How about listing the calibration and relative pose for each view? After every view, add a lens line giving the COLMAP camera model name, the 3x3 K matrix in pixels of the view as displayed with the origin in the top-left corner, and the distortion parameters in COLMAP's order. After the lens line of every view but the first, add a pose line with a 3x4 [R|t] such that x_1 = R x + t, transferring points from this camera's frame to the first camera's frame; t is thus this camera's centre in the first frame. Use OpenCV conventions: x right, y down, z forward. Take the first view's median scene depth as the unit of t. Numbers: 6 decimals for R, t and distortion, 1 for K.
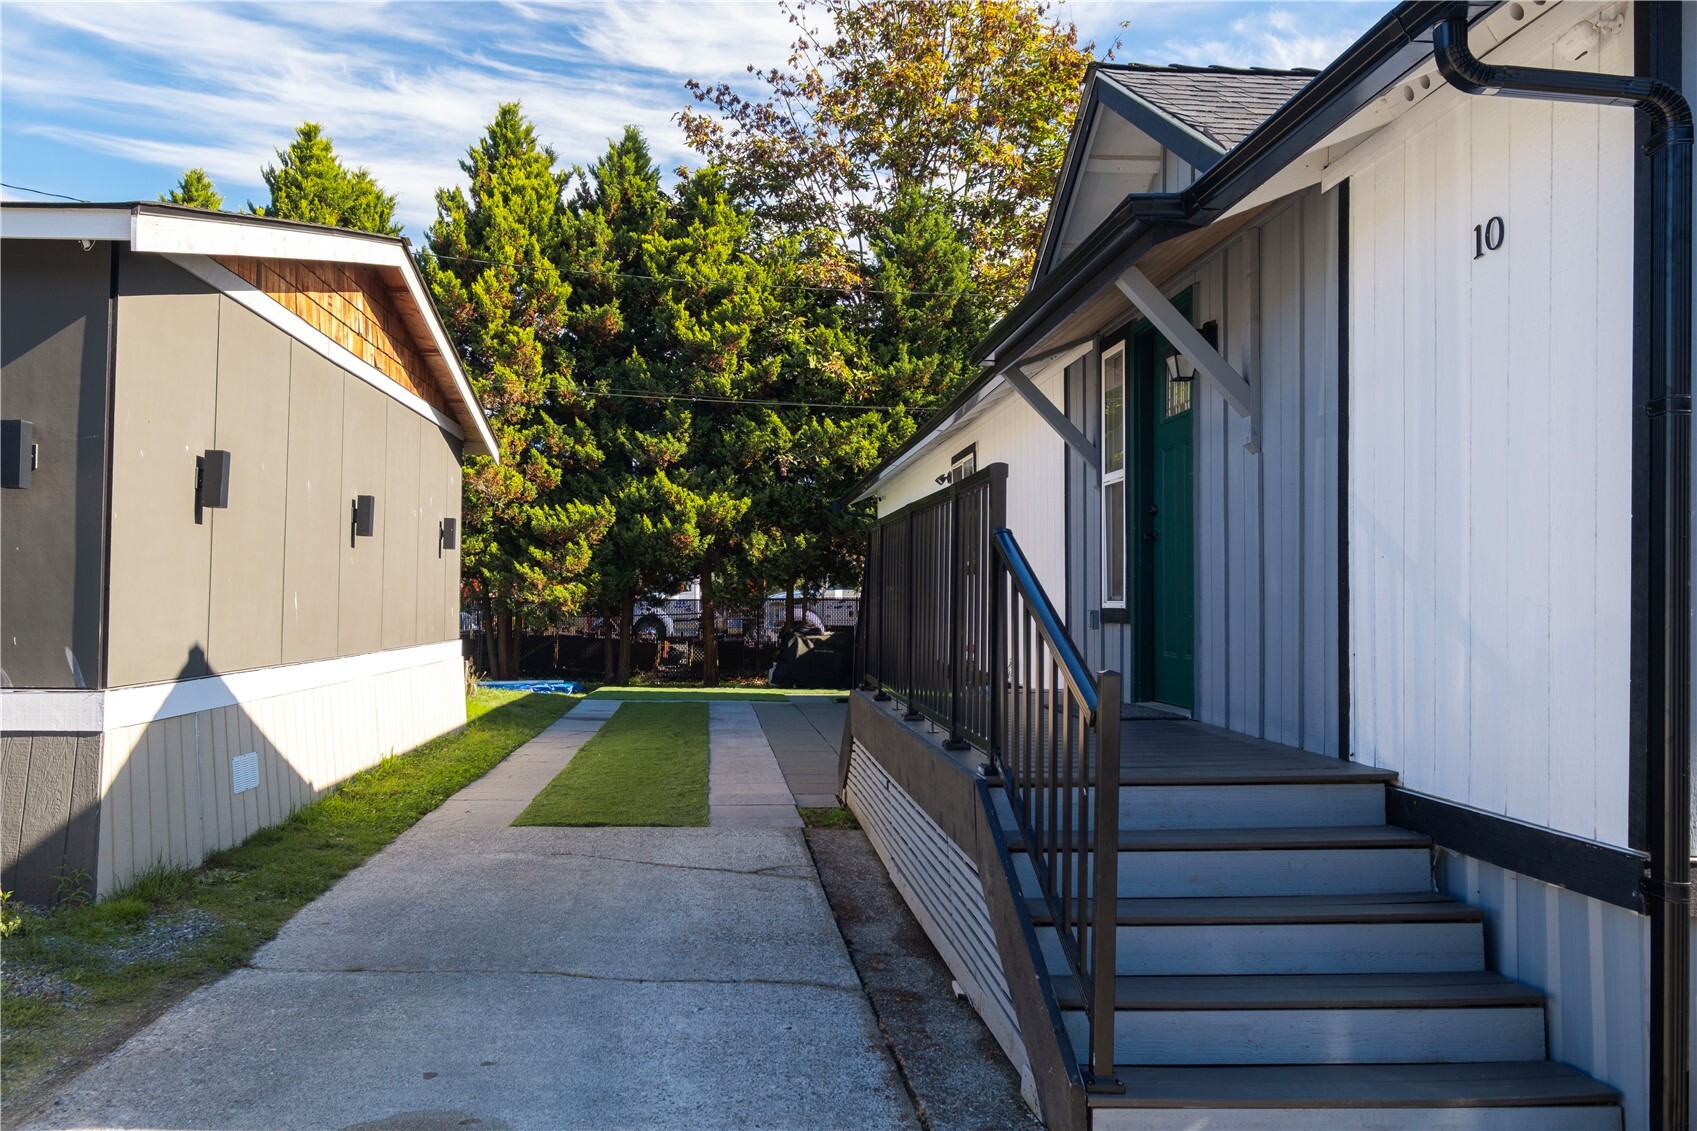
lens RADIAL K [[1414.1, 0, 845.8], [0, 1414.1, 550.7], [0, 0, 1]] dist [-0.012981, 0.046257]
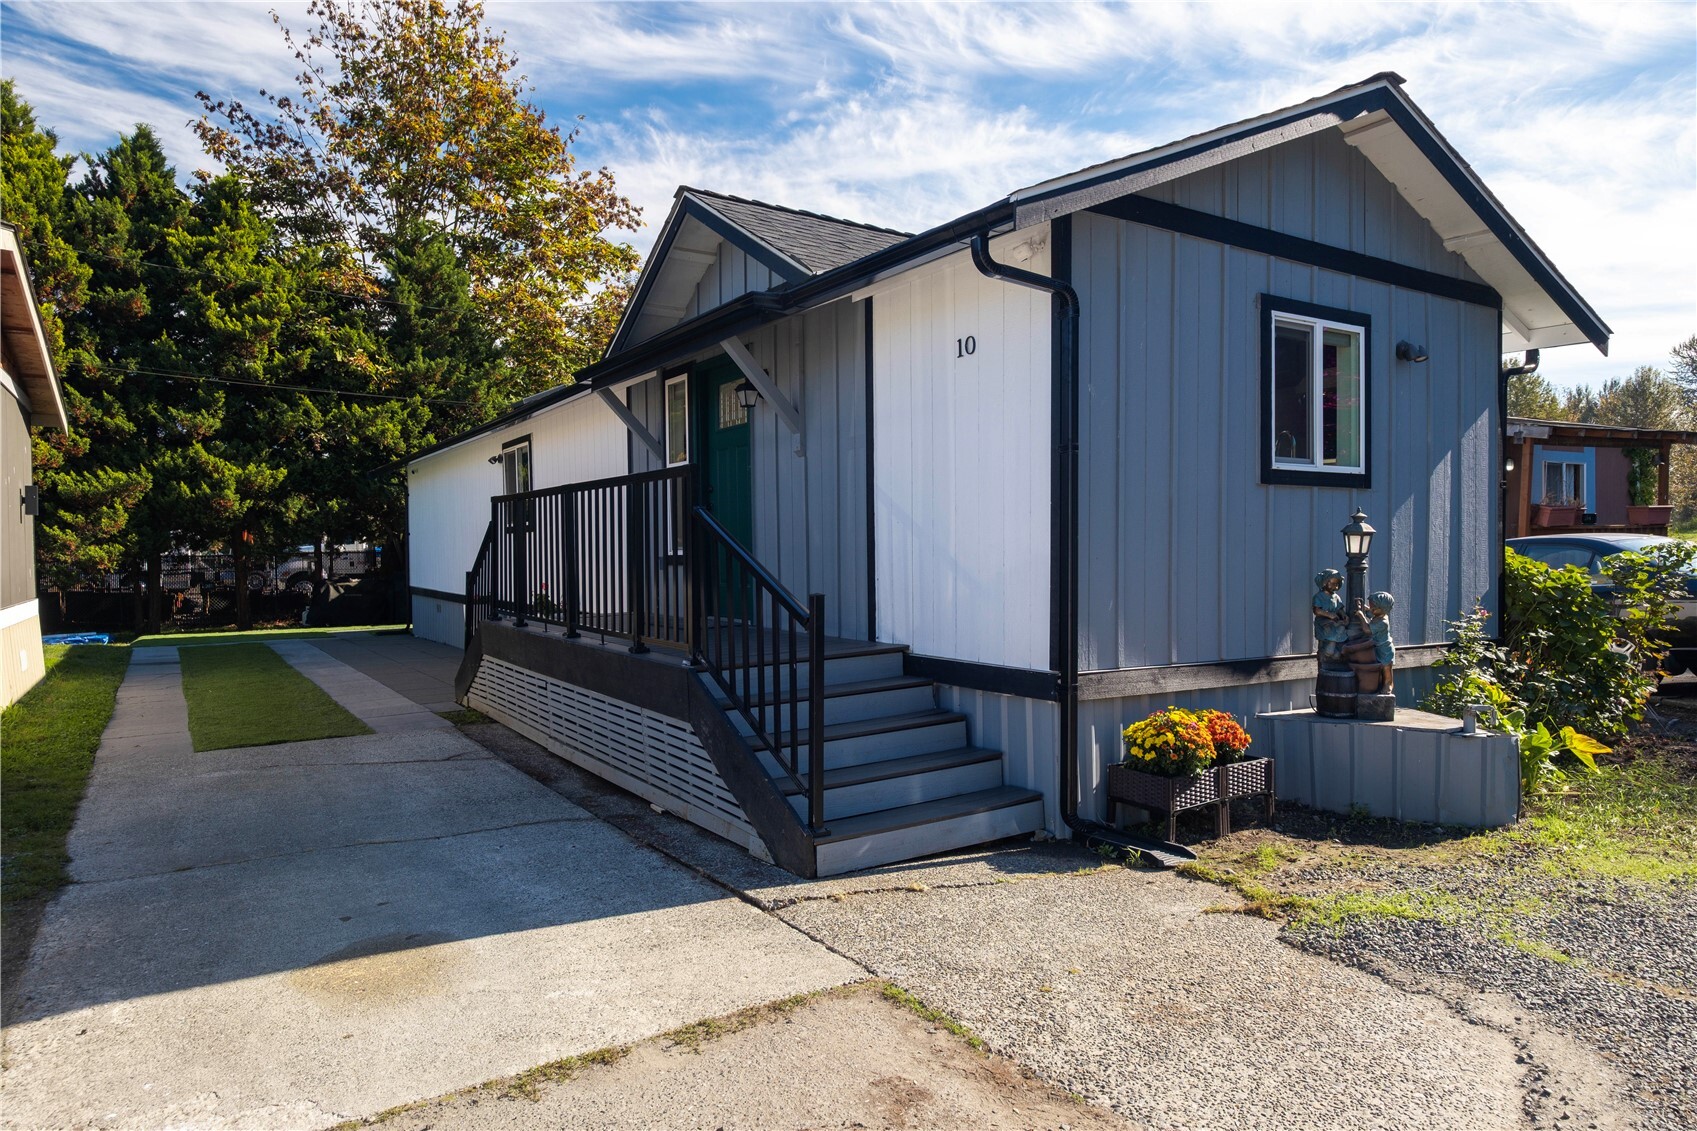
lens RADIAL K [[1169.4, 0, 848.5], [0, 1169.4, 565.5], [0, 0, 1]] dist [0.001365, -0.002769]
pose [[0.825534, -0.029008, 0.563607, -0.229459], [-0.001644, 0.998550, 0.053802, -0.009589], [-0.564350, -0.045342, 0.824289, -0.072136]]
